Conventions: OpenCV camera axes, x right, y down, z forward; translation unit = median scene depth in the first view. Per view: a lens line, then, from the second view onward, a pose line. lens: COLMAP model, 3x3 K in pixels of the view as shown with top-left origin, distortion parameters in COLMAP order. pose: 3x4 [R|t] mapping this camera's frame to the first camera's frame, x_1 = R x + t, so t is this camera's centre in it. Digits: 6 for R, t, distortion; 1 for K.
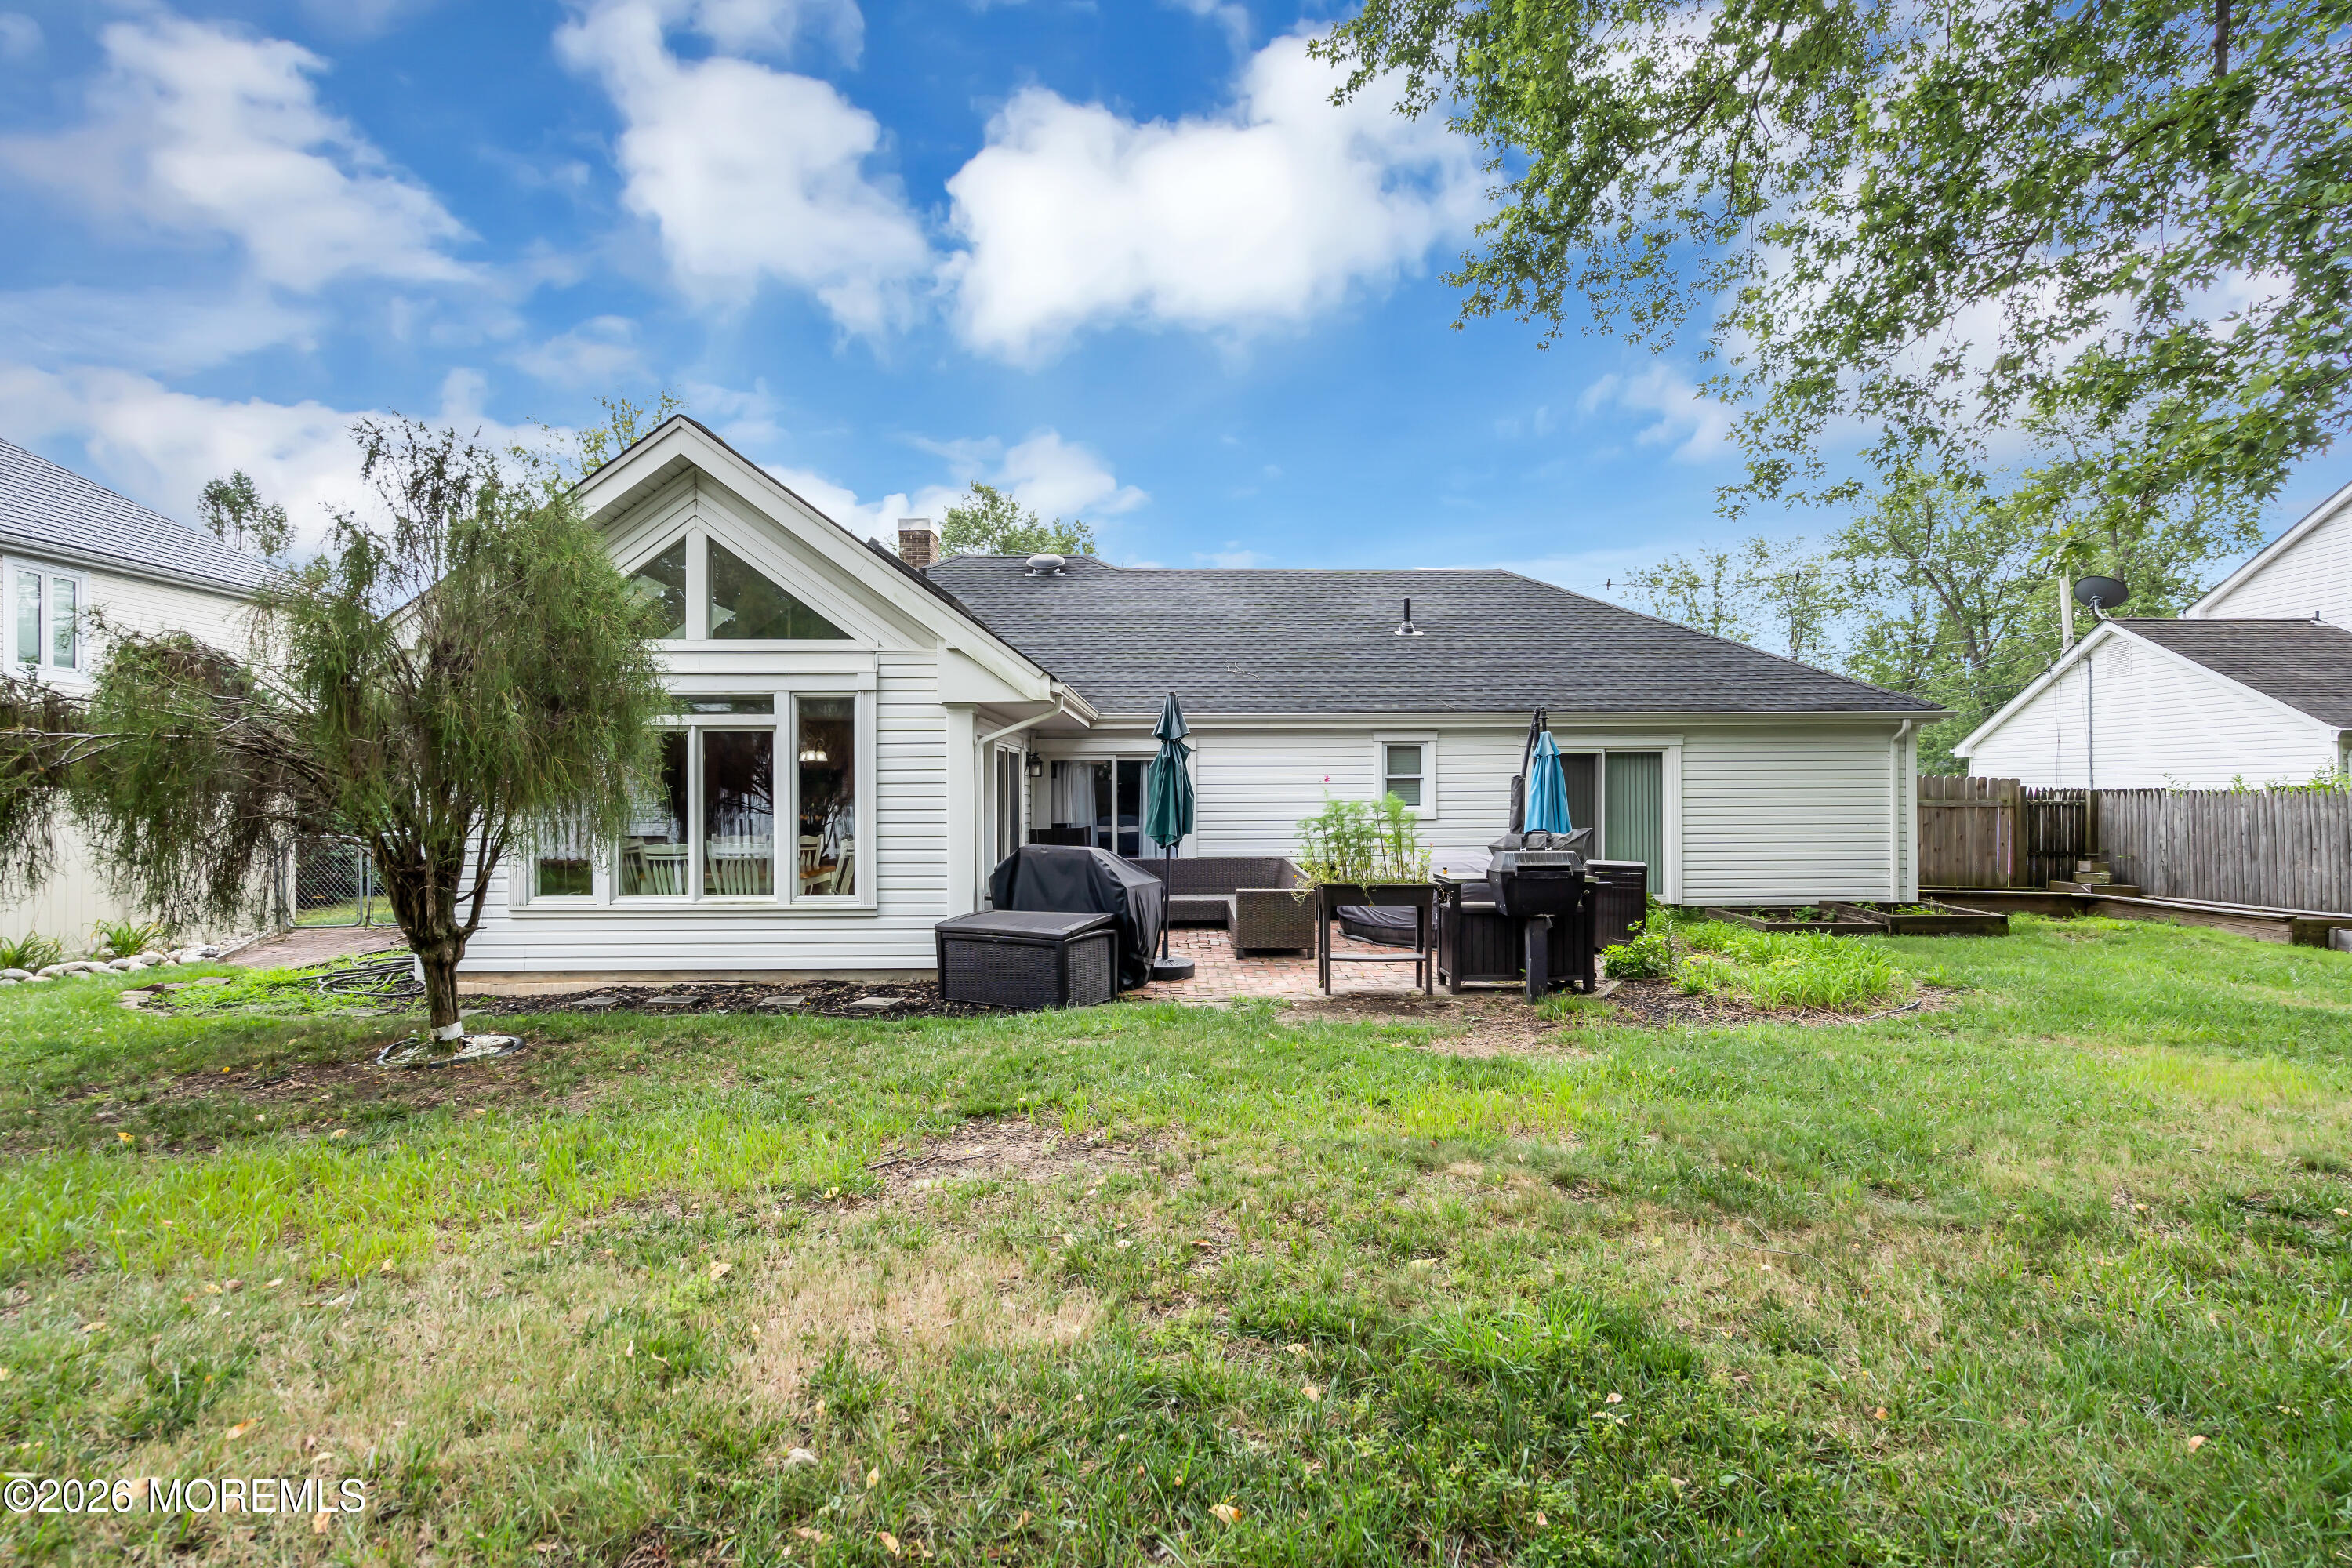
lens RADIAL K [[1050.9, 0, 1176.0], [0, 1050.9, 784.0], [0, 0, 1]] dist [-0.004373, -0.000802]
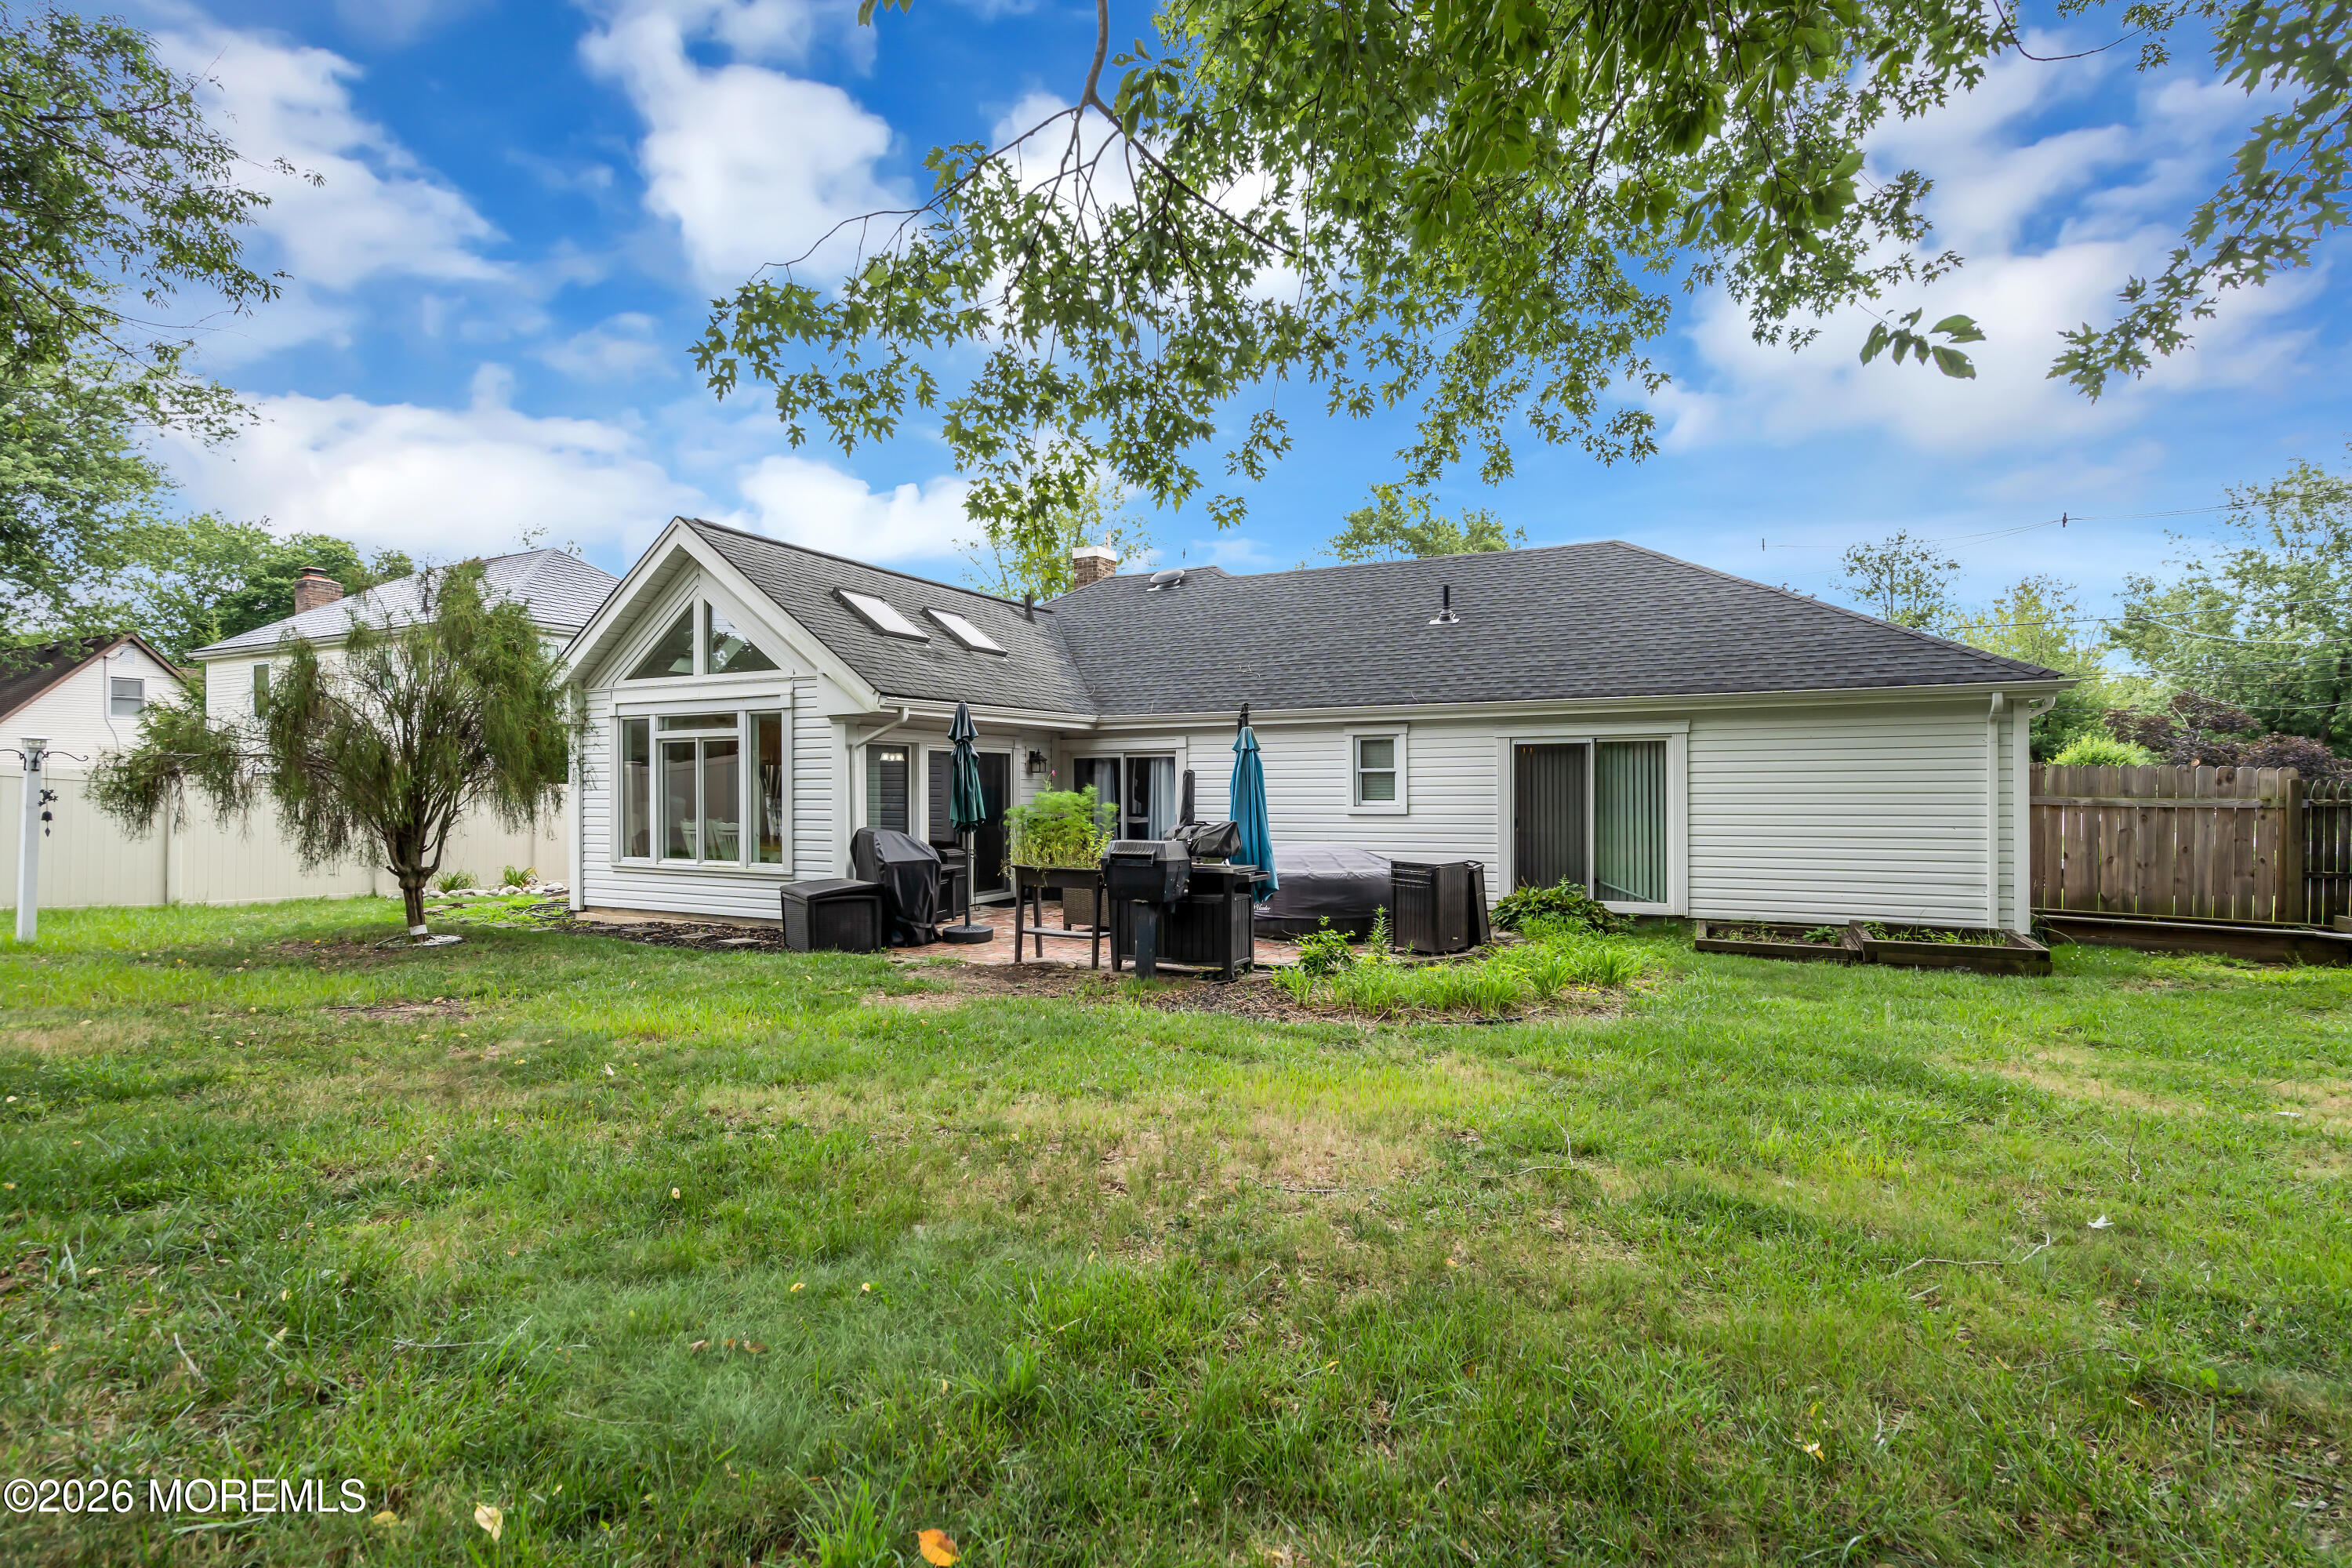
lens RADIAL K [[1050.9, 0, 1176.0], [0, 1050.9, 784.0], [0, 0, 1]] dist [-0.004373, -0.000802]
pose [[0.889765, 0.000372, -0.456419, 0.504054], [0.001969, 0.999987, 0.004652, 0.000600], [0.456415, -0.005037, 0.889753, 0.035198]]
